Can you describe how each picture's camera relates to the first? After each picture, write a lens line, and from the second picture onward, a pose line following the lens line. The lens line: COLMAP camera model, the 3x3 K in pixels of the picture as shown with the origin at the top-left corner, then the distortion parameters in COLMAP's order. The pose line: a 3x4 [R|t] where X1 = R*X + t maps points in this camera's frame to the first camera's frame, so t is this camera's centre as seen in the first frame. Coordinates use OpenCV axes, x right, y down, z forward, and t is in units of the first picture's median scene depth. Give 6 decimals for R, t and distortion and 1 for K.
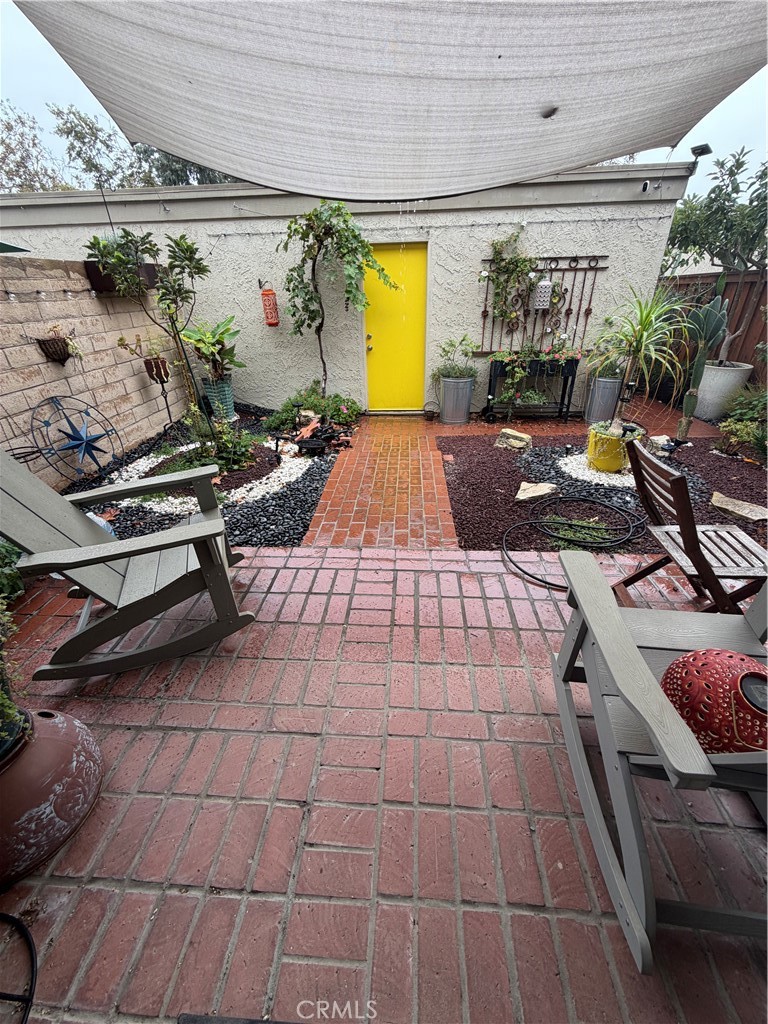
lens RADIAL K [[410.7, 0, 379.9], [0, 410.7, 512.2], [0, 0, 1]] dist [0.002922, 0.000428]
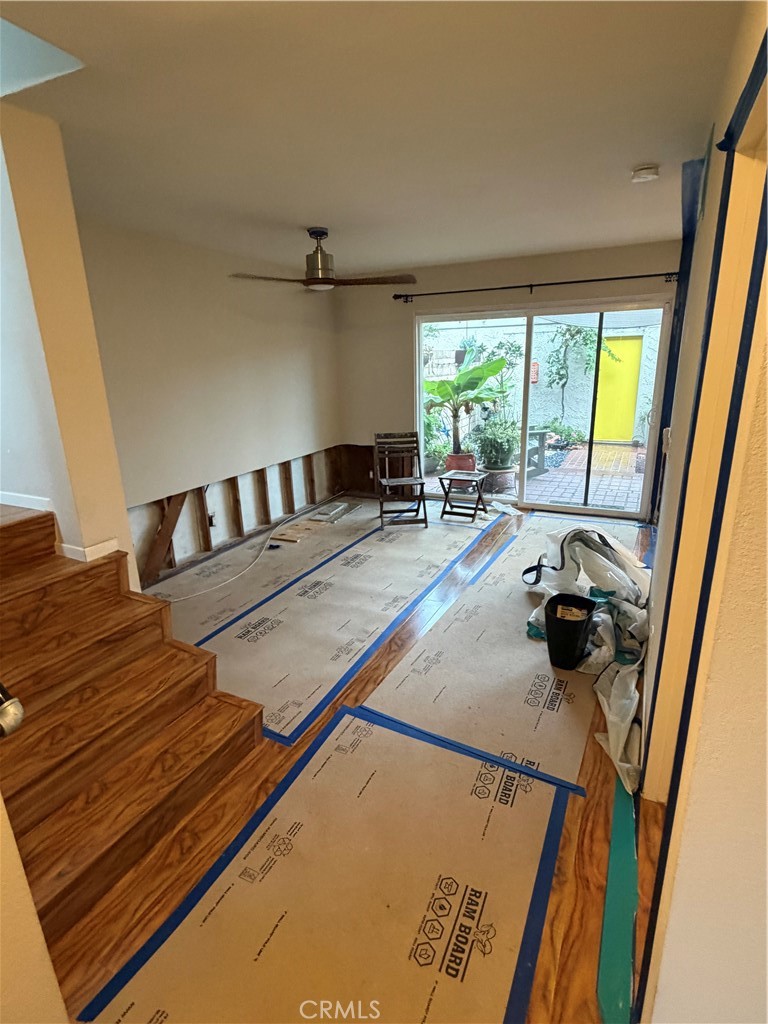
lens RADIAL K [[530.7, 0, 385.1], [0, 530.7, 509.3], [0, 0, 1]] dist [-0.005267, -0.000960]
pose [[0.924544, 0.104327, -0.366517, 0.013337], [-0.181455, 0.966284, -0.182675, 0.536977], [0.335102, 0.235397, 0.912302, -1.024310]]
